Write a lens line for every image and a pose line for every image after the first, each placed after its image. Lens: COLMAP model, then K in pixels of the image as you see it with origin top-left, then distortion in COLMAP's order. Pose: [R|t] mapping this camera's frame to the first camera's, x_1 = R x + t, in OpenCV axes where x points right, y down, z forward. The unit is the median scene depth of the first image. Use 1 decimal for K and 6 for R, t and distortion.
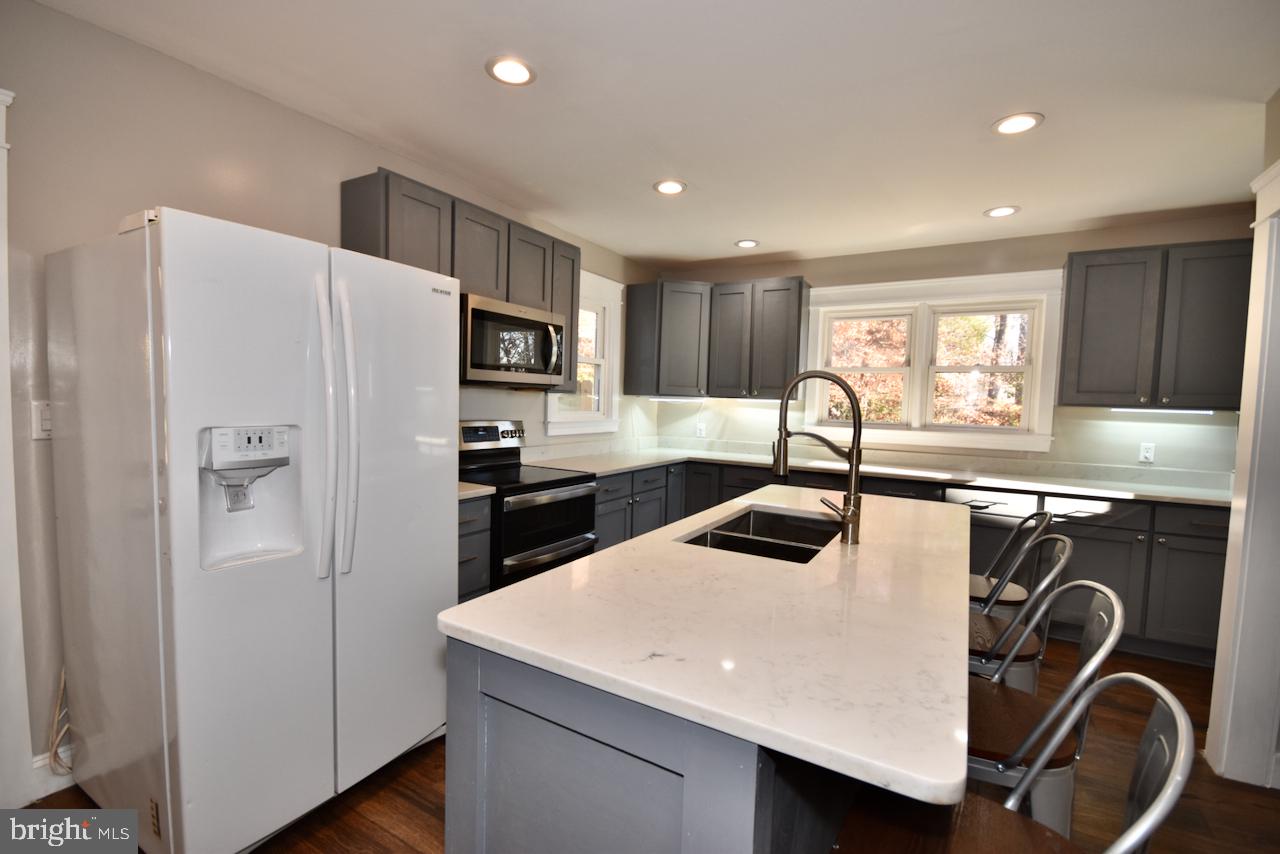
lens RADIAL K [[562.5, 0, 644.6], [0, 562.5, 428.1], [0, 0, 1]] dist [-0.001377, -0.005997]
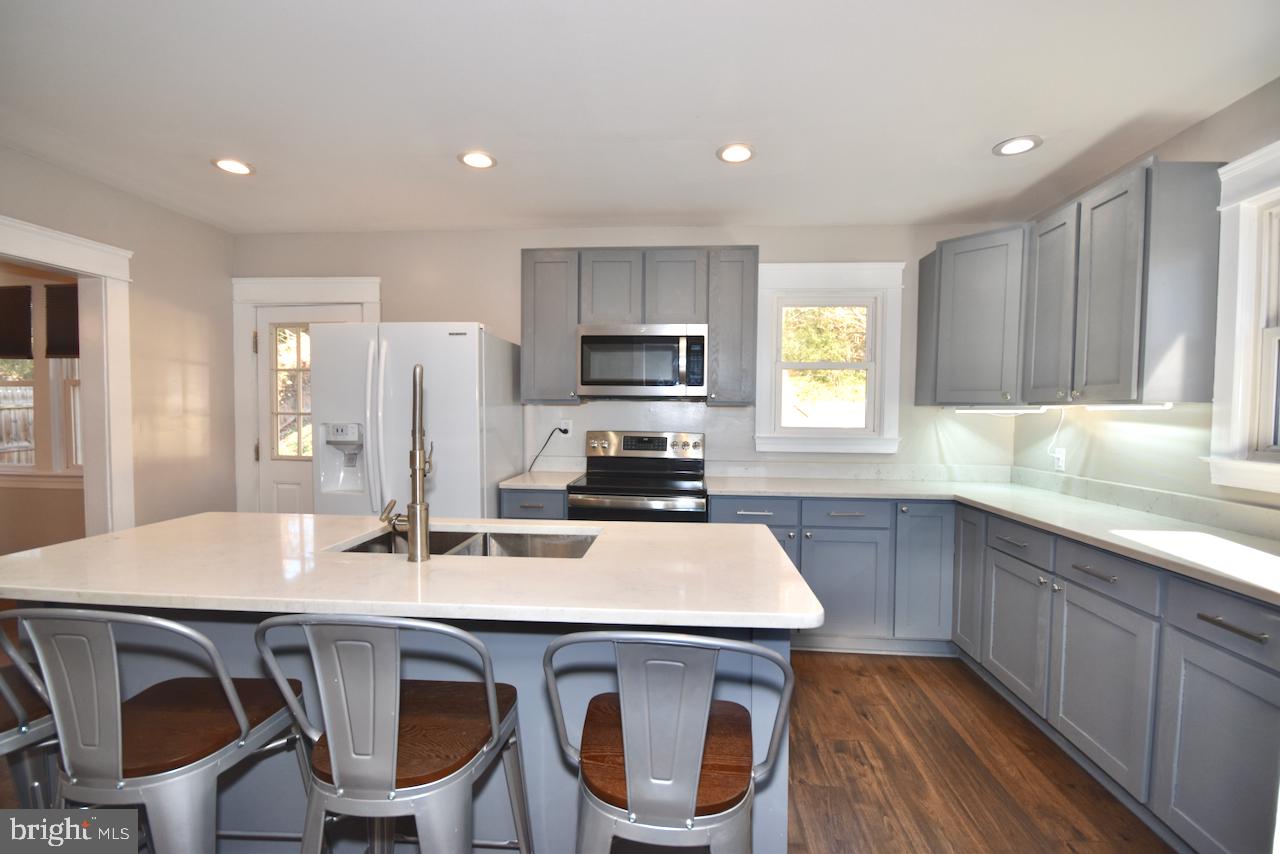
lens RADIAL K [[562.5, 0, 640.5], [0, 562.5, 435.4], [0, 0, 1]] dist [-0.001377, -0.005997]
pose [[0.431181, 0.012435, -0.902180, 0.552640], [-0.044000, 0.999005, -0.007260, 0.002332], [0.901192, 0.042827, 0.431299, 0.395717]]
